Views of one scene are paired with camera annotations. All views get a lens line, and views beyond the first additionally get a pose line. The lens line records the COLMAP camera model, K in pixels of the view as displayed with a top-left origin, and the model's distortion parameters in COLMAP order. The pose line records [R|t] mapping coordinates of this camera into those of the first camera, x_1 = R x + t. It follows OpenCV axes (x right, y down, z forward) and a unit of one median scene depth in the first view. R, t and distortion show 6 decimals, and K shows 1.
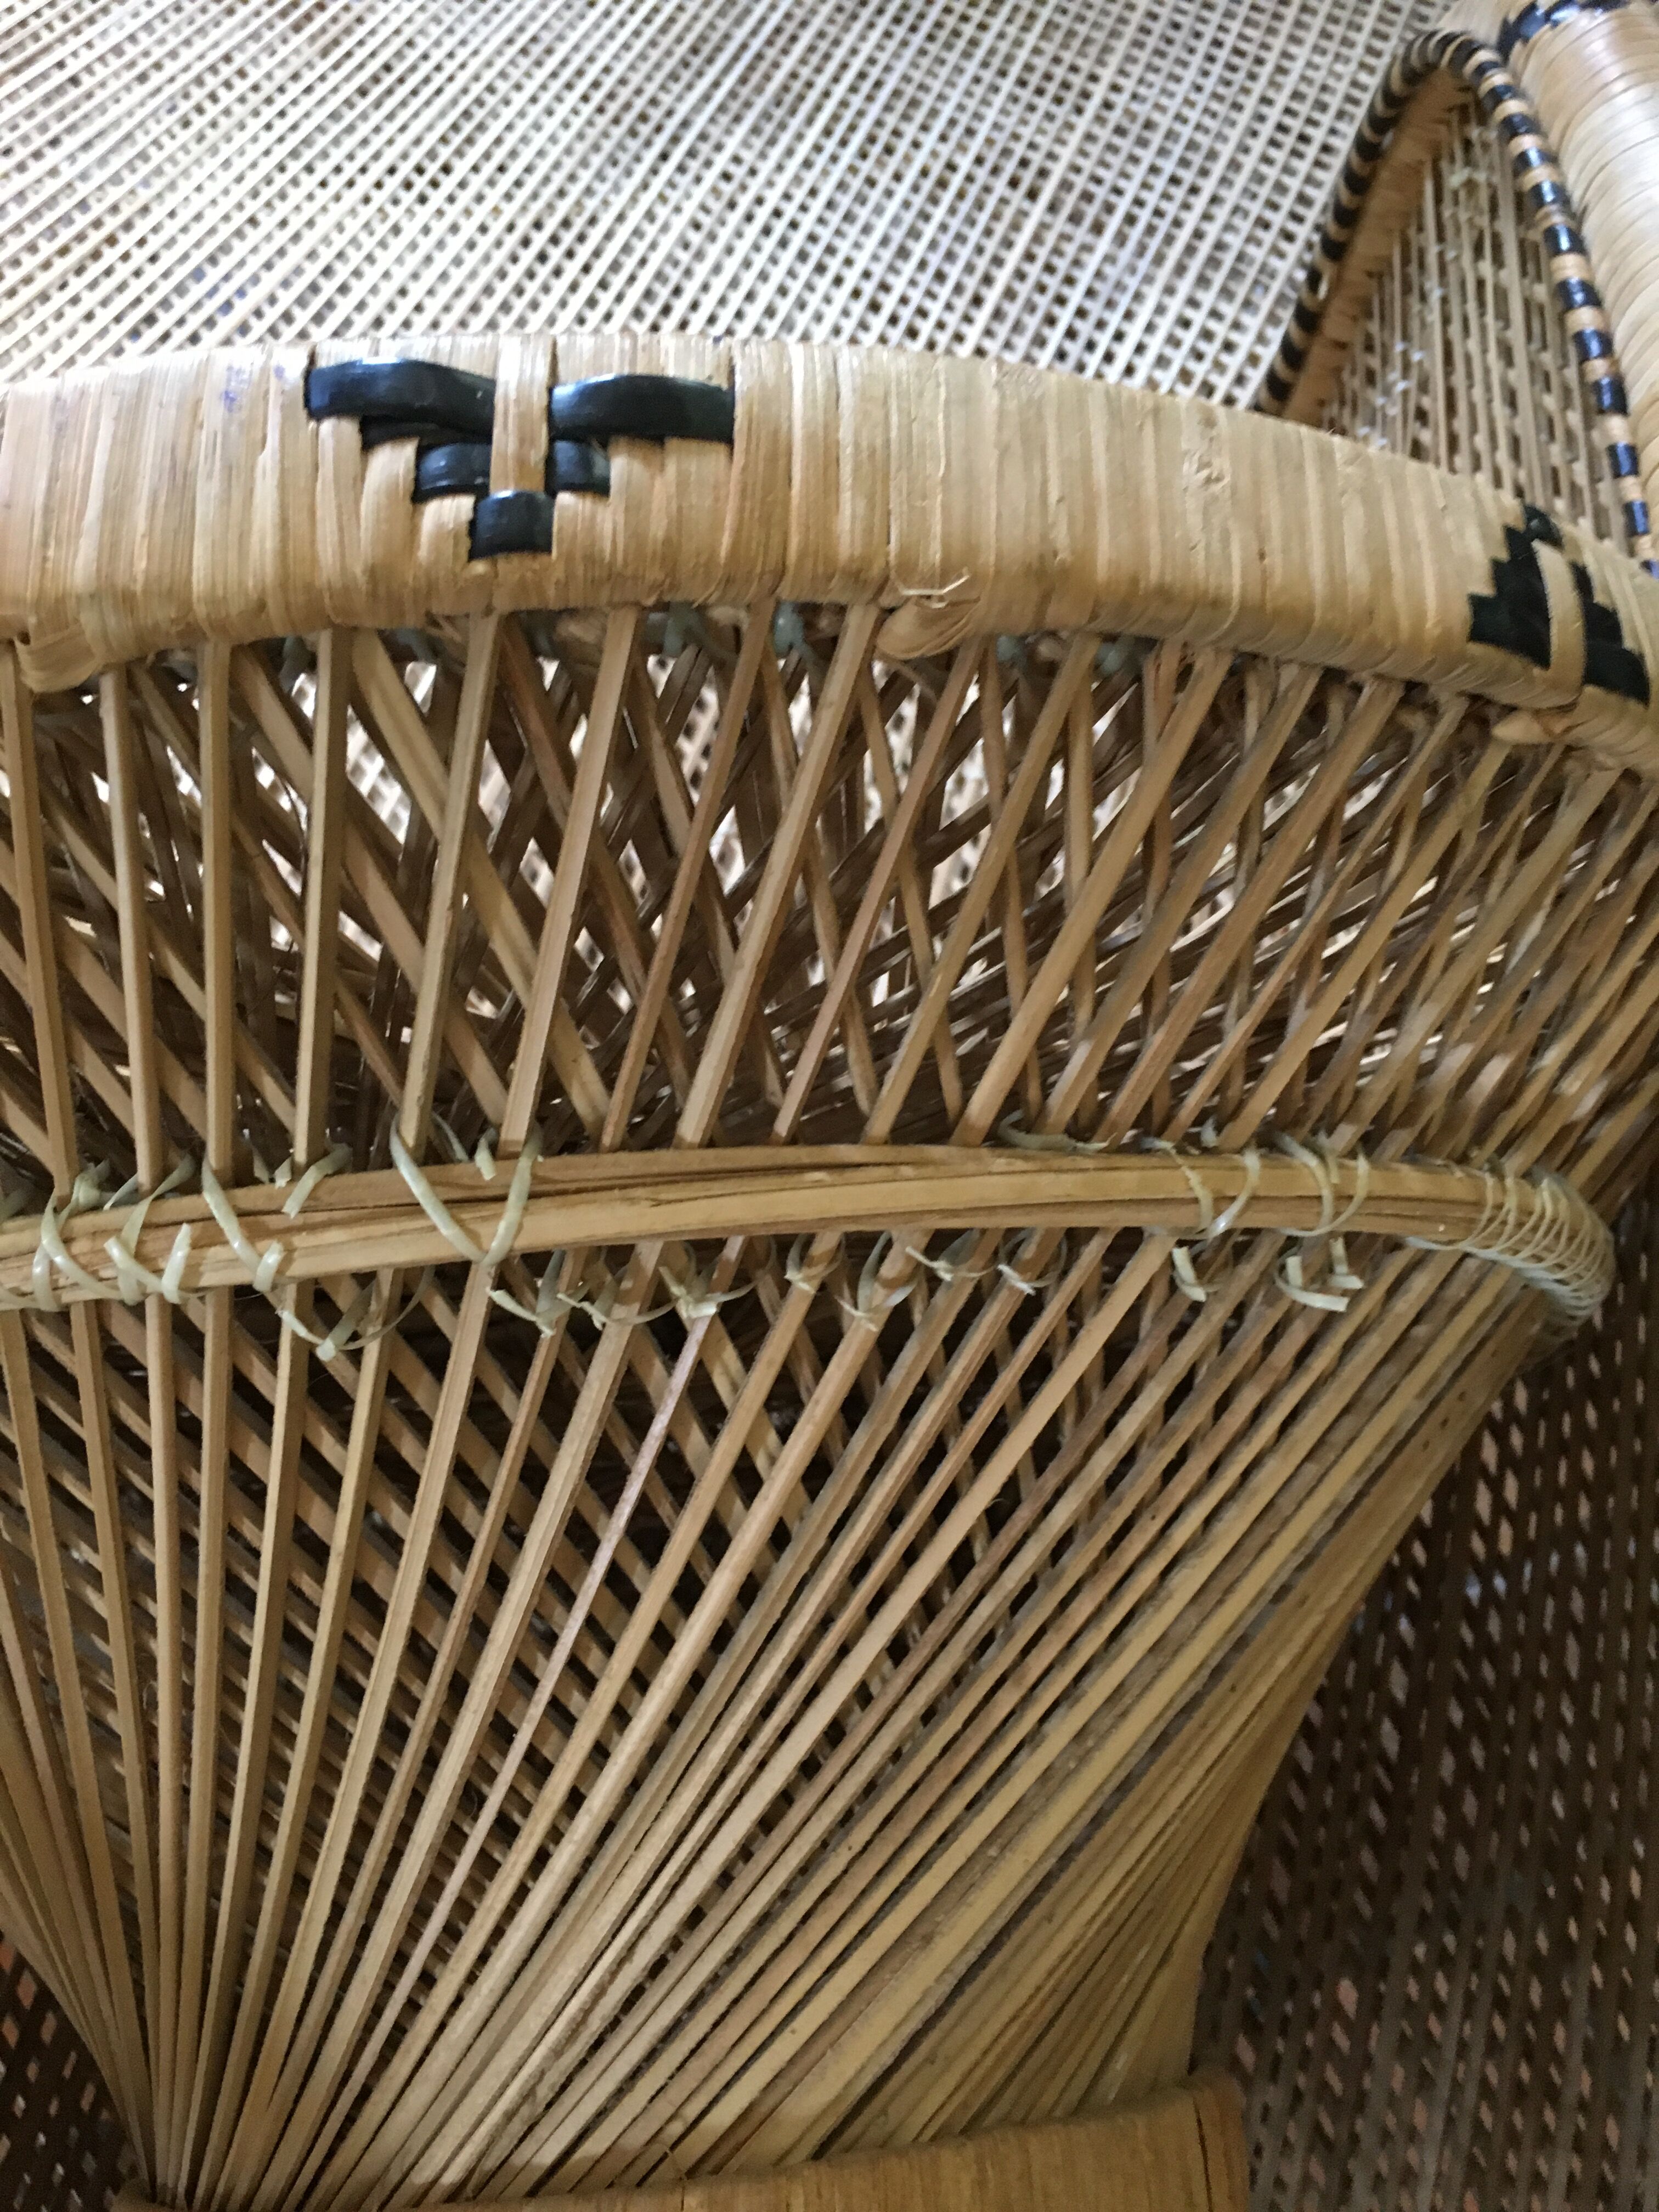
lens RADIAL K [[1867.0, 0, 821.3], [0, 1867.0, 1091.4], [0, 0, 1]] dist [0.068479, -0.101501]
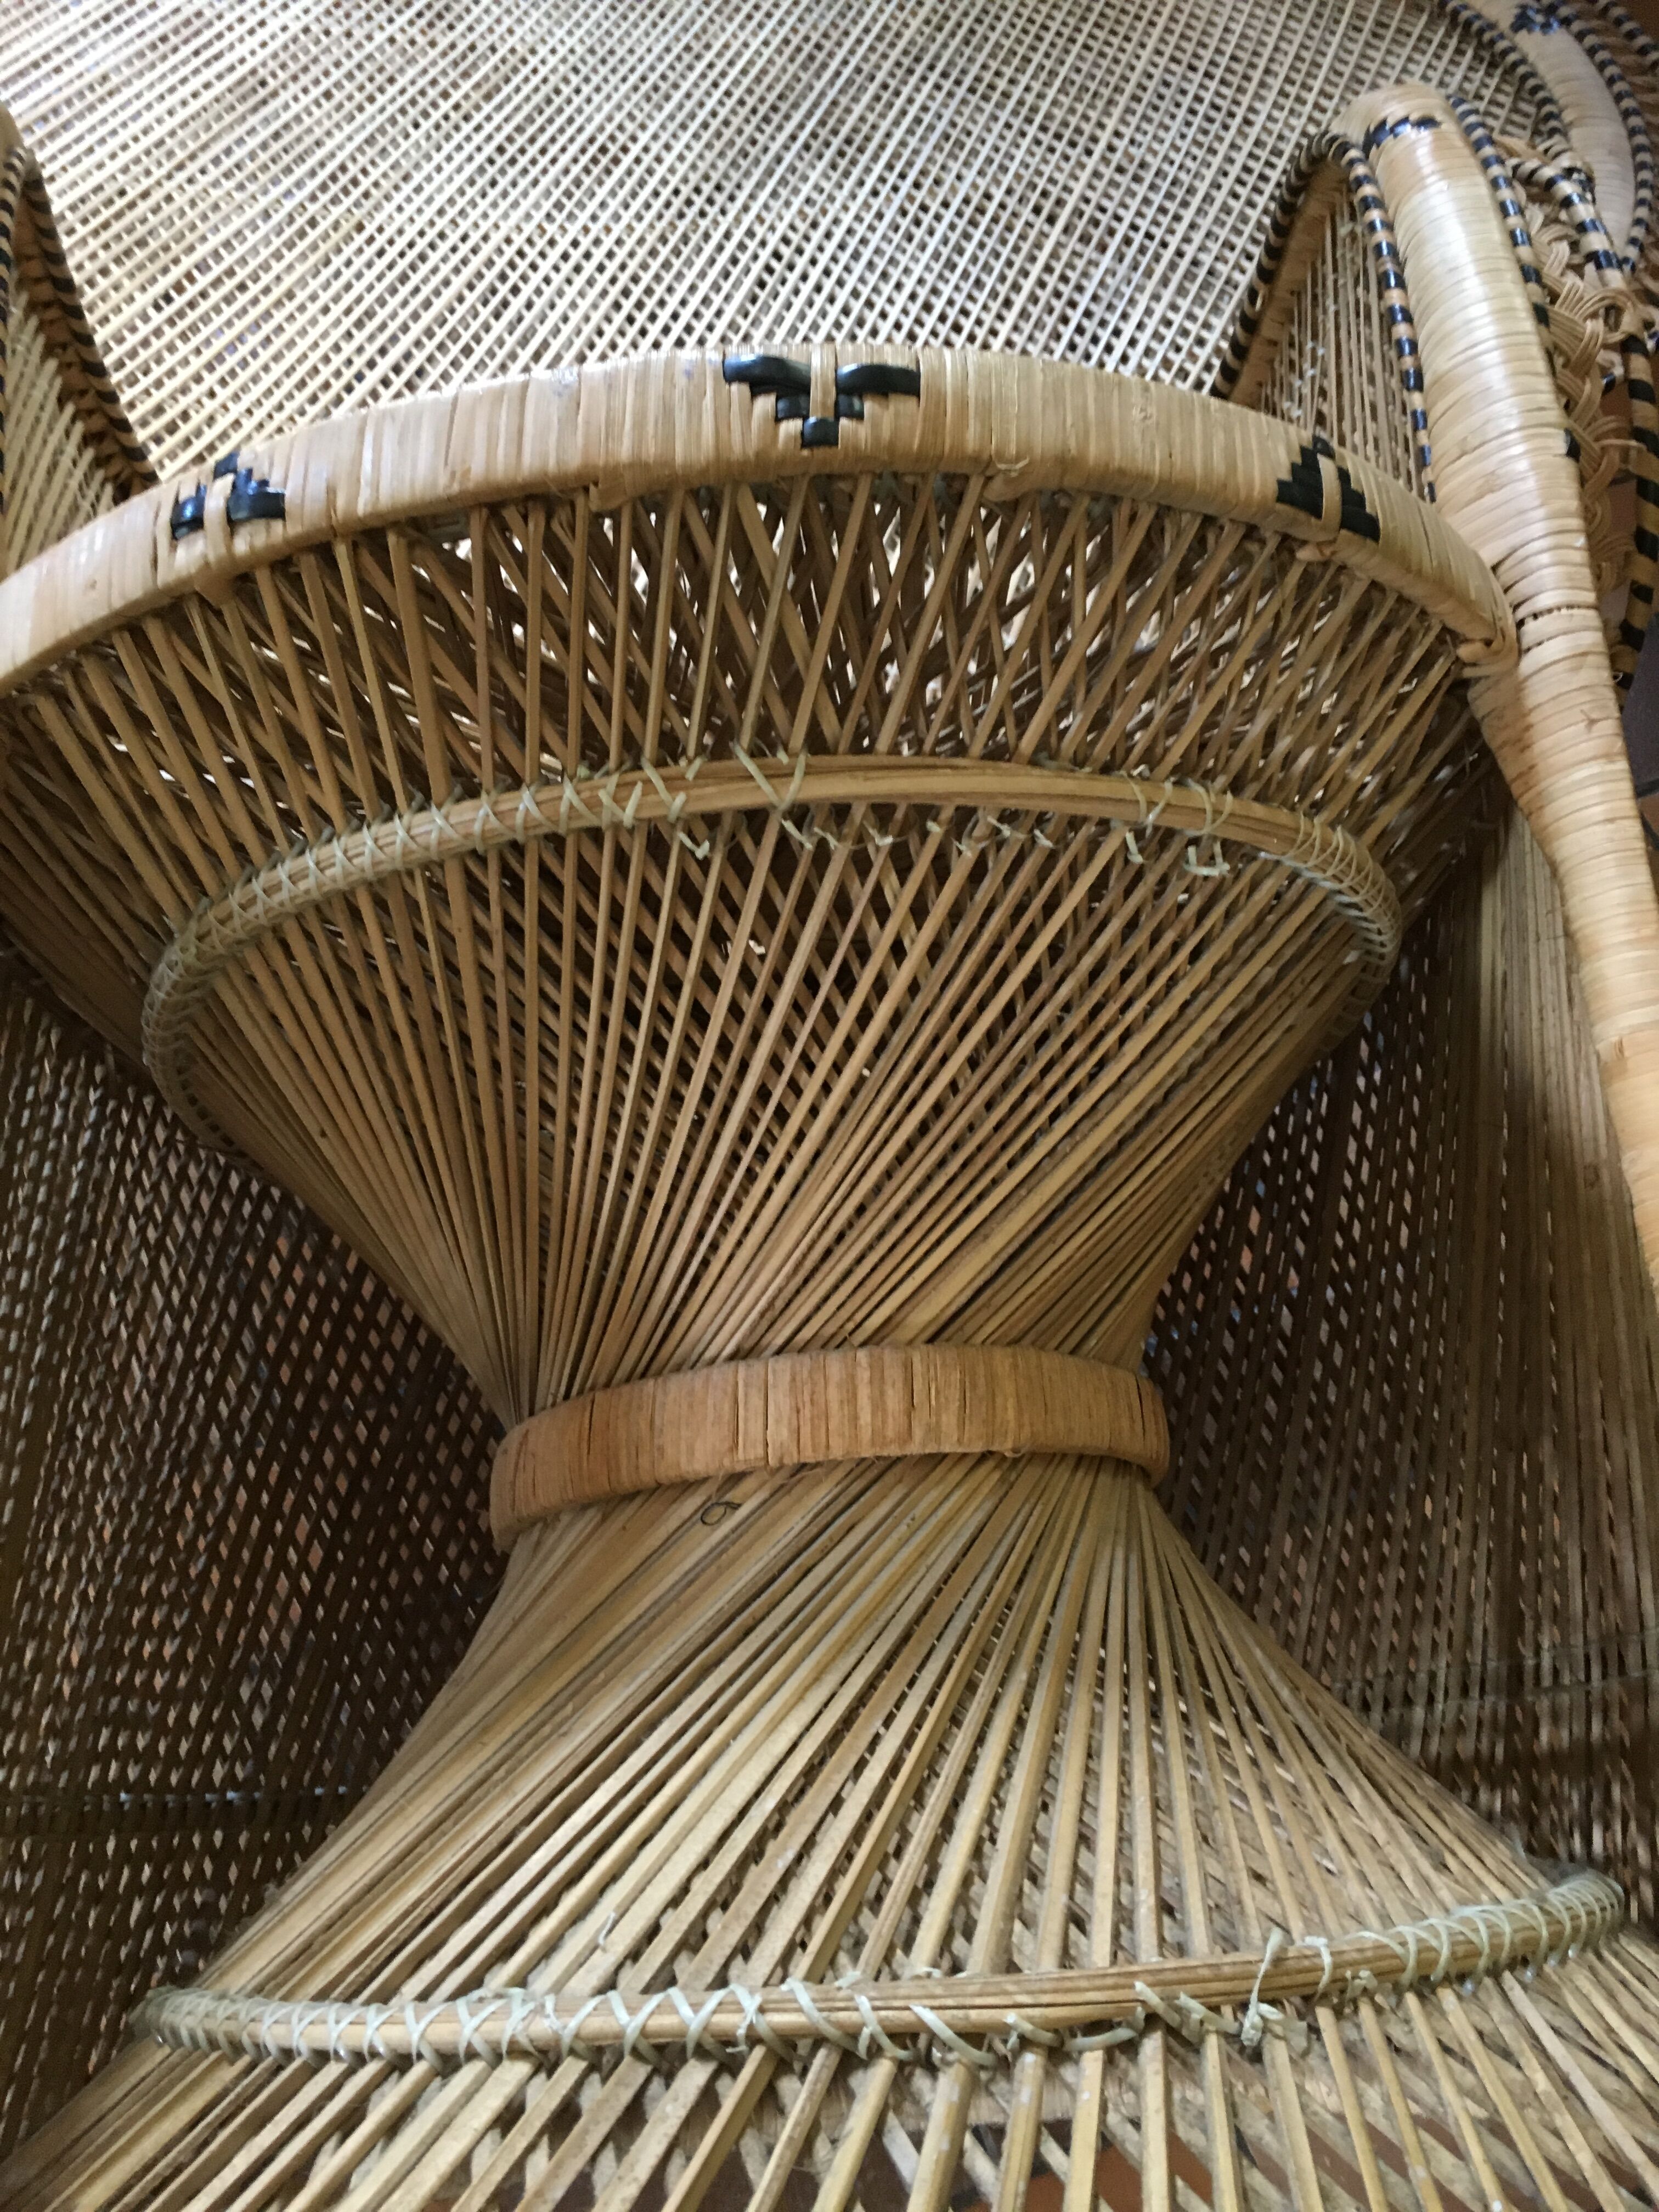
lens RADIAL K [[1859.7, 0, 814.7], [0, 1859.7, 1105.2], [0, 0, 1]] dist [0.078732, -0.105098]
pose [[0.999936, 0.010669, -0.003789, -0.039376], [-0.010610, 0.999827, 0.015261, 0.113491], [0.003951, -0.015220, 0.999876, -0.302946]]
